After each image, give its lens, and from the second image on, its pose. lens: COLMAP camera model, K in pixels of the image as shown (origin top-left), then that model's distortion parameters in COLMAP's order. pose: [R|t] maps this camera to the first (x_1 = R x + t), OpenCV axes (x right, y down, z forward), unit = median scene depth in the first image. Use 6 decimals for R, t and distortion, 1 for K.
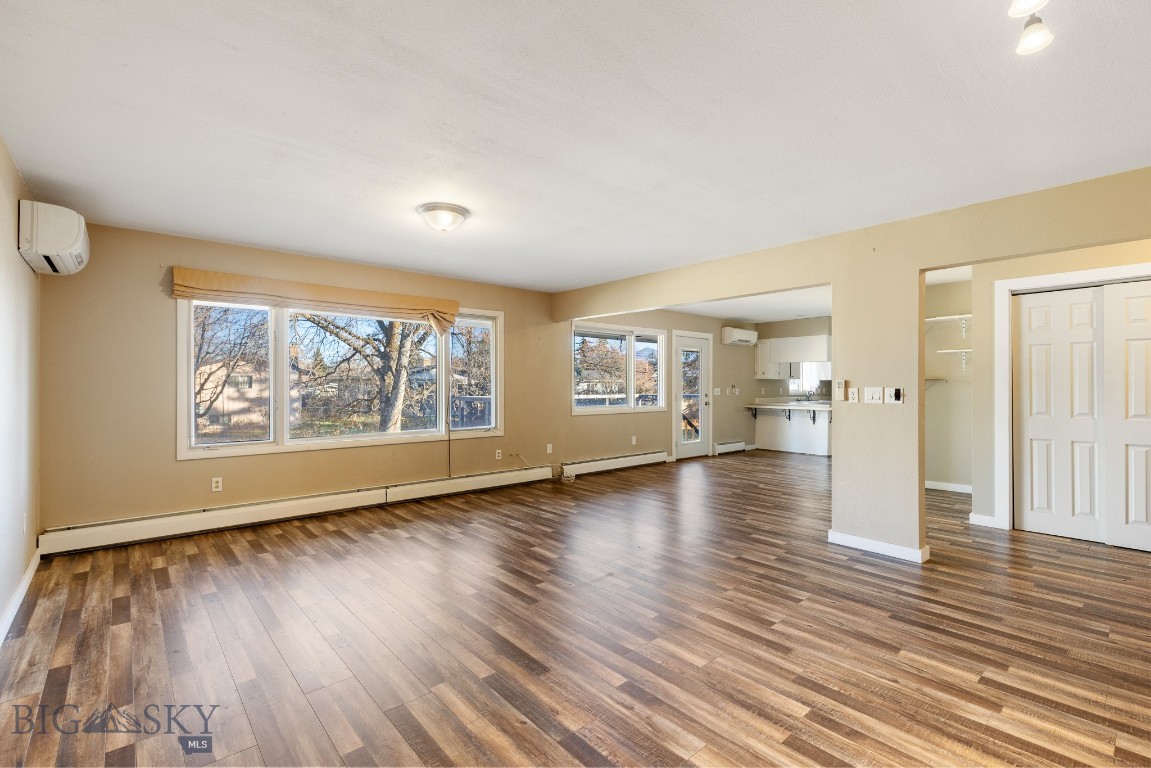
lens RADIAL K [[517.0, 0, 573.1], [0, 517.0, 382.7], [0, 0, 1]] dist [0.005476, 0.000472]
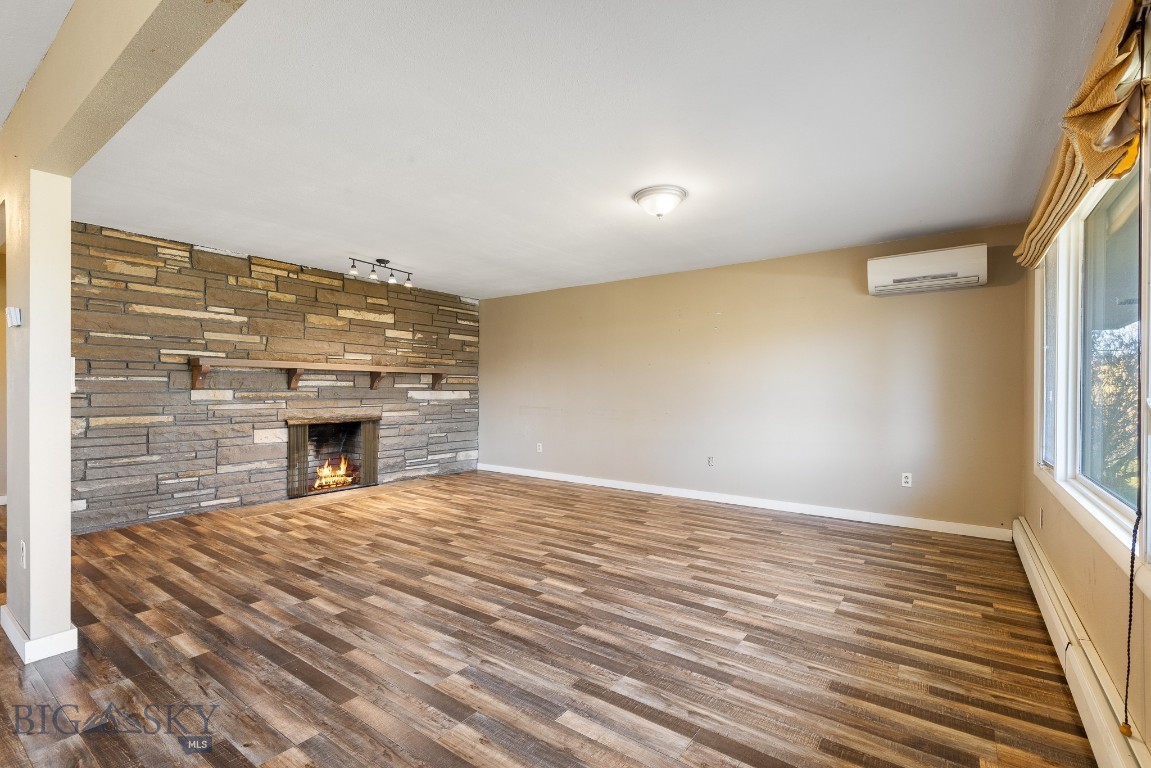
lens RADIAL K [[517.0, 0, 586.9], [0, 517.0, 400.6], [0, 0, 1]] dist [0.005476, 0.000472]
pose [[-0.970363, -0.001444, -0.241646, 0.147874], [-0.004939, 0.999892, 0.013856, 0.046989], [0.241600, 0.014638, -0.970266, 2.546752]]
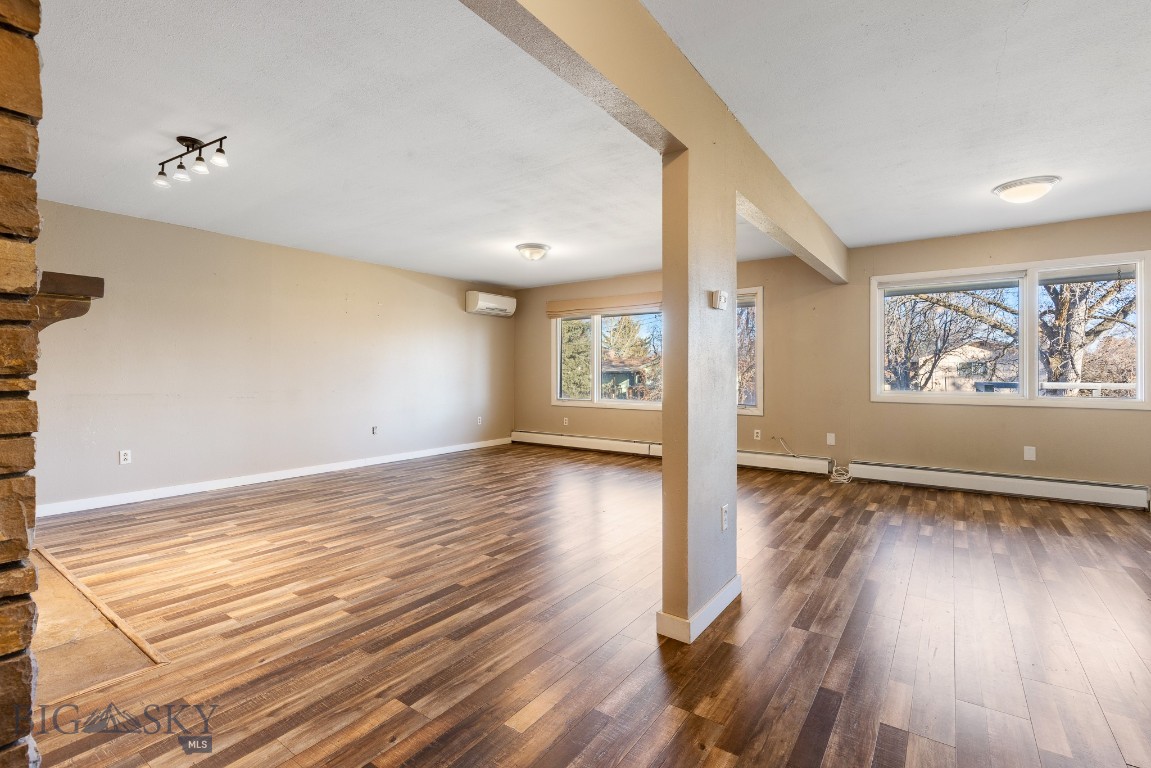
lens RADIAL K [[517.0, 0, 573.5], [0, 517.0, 359.7], [0, 0, 1]] dist [0.005476, 0.000472]
pose [[0.233150, -0.025382, -0.972109, 1.689949], [0.001555, 0.999668, -0.025729, 0.053606], [0.972440, 0.004487, 0.233112, 1.021955]]
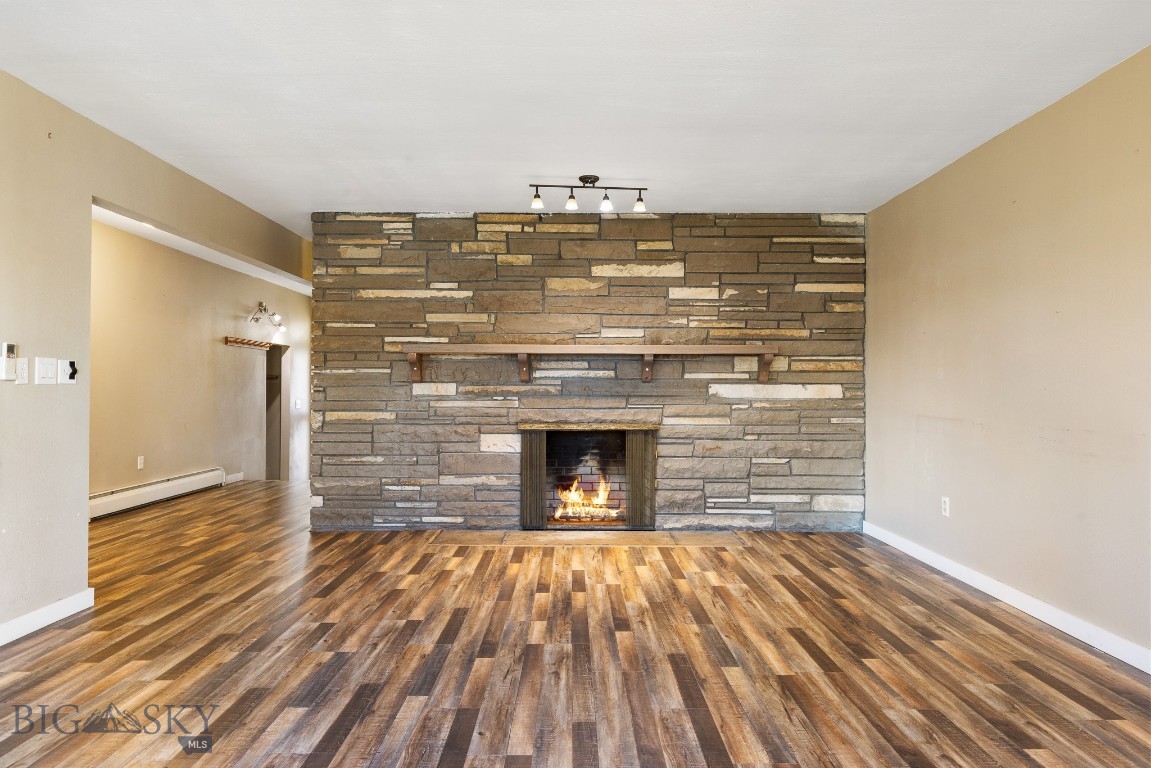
lens RADIAL K [[699.5, 0, 578.2], [0, 699.5, 386.5], [0, 0, 1]] dist [0.004638, -0.001084]
pose [[-0.762379, -0.000749, 0.647130, -0.631712], [-0.007461, 0.999943, -0.007633, 0.063689], [-0.647088, -0.010647, -0.762341, 1.764692]]
